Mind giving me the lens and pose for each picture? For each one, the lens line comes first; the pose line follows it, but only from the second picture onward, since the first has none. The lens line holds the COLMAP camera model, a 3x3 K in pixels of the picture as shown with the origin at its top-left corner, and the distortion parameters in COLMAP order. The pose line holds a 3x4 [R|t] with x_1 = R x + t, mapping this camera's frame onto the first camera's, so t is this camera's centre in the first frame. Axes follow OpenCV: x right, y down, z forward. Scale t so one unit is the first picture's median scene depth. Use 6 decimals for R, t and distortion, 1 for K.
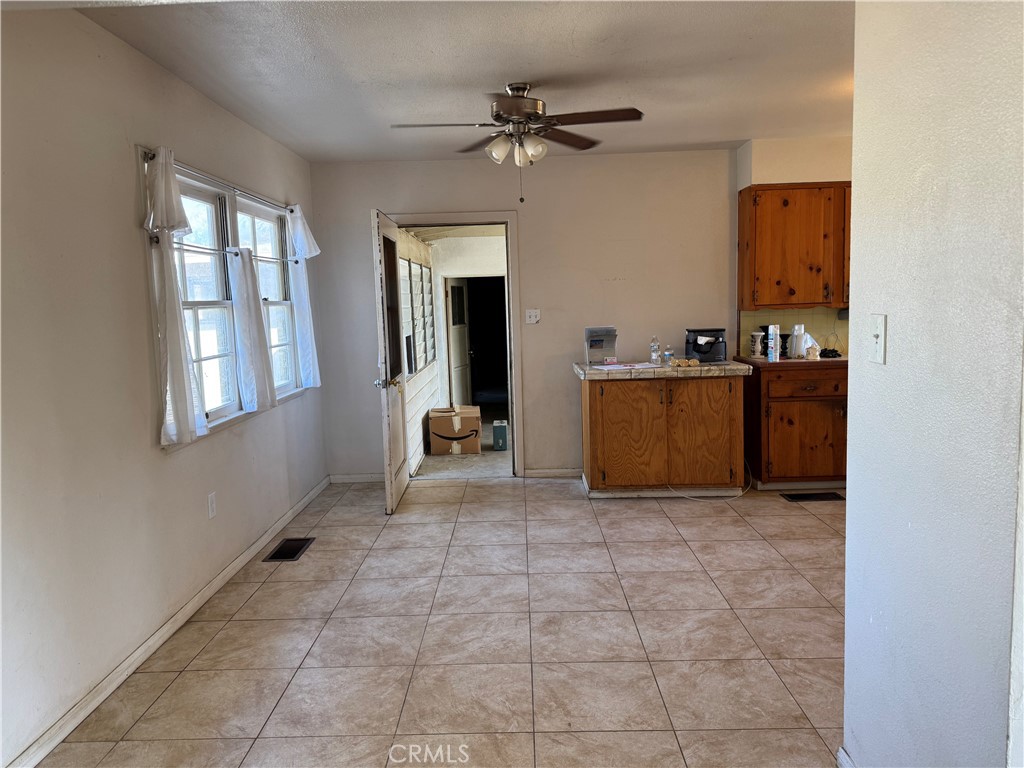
lens RADIAL K [[724.0, 0, 509.2], [0, 724.0, 384.5], [0, 0, 1]] dist [0.060547, -0.064121]
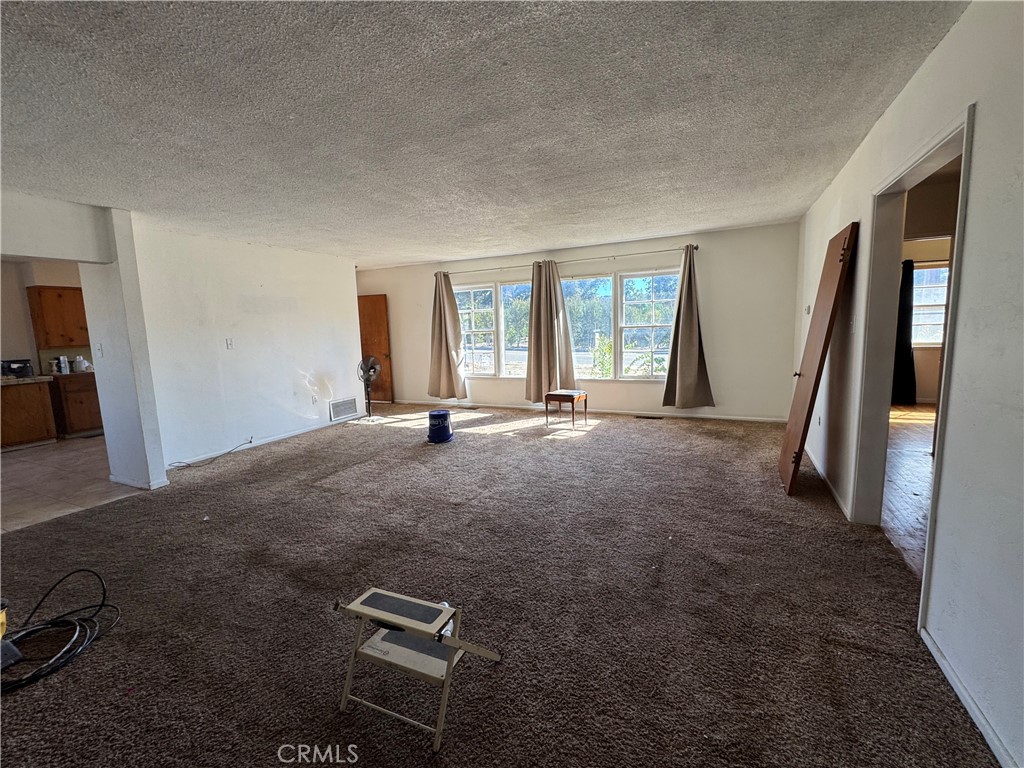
lens RADIAL K [[453.4, 0, 508.4], [0, 453.4, 384.9], [0, 0, 1]] dist [-0.002788, -0.000189]
pose [[0.431753, -0.099104, 0.896531, -0.232928], [0.117790, 0.991629, 0.052891, 0.075521], [-0.894268, 0.082767, 0.439812, -0.641932]]
